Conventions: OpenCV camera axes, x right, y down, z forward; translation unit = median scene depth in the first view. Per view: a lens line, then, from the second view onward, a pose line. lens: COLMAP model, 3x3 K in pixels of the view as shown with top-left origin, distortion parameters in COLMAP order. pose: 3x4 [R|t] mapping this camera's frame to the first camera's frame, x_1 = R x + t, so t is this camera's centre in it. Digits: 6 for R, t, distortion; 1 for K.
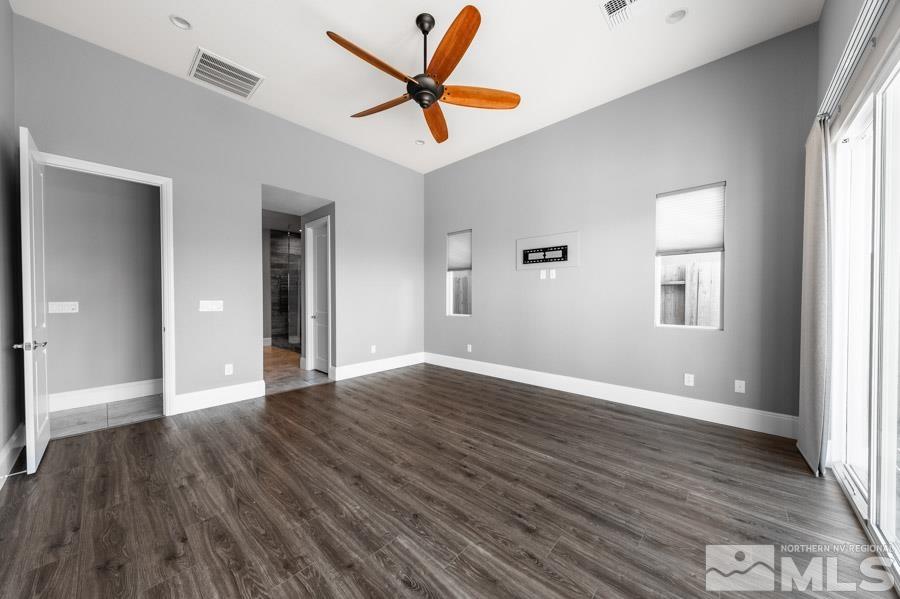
lens RADIAL K [[314.7, 0, 450.0], [0, 314.7, 298.9], [0, 0, 1]] dist [0.005506, -0.001946]
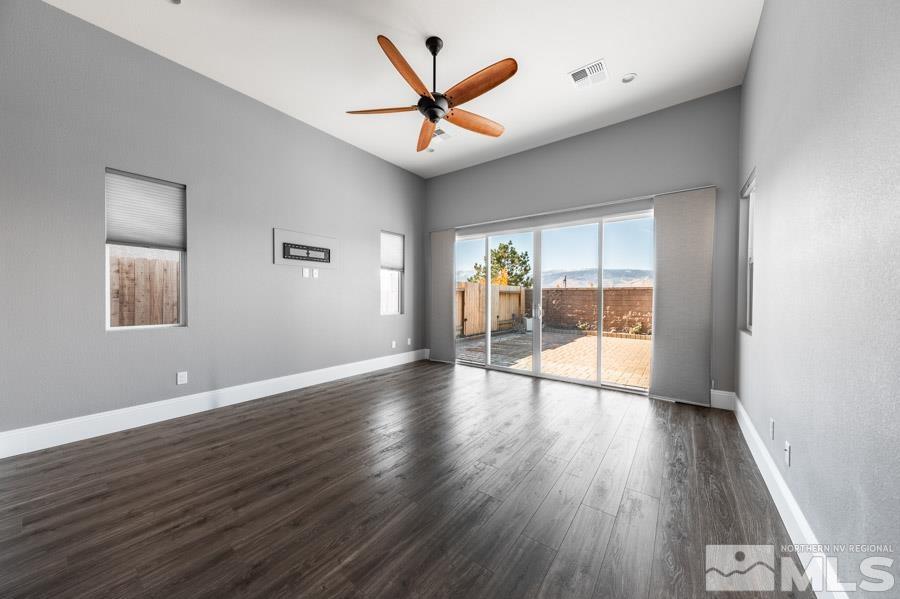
lens RADIAL K [[314.7, 0, 443.6], [0, 314.7, 301.6], [0, 0, 1]] dist [0.005506, -0.001946]
pose [[-0.089761, -0.016702, 0.995823, -0.757044], [0.001174, 0.999857, 0.016875, -0.003828], [-0.995963, 0.002684, -0.089728, 0.692592]]
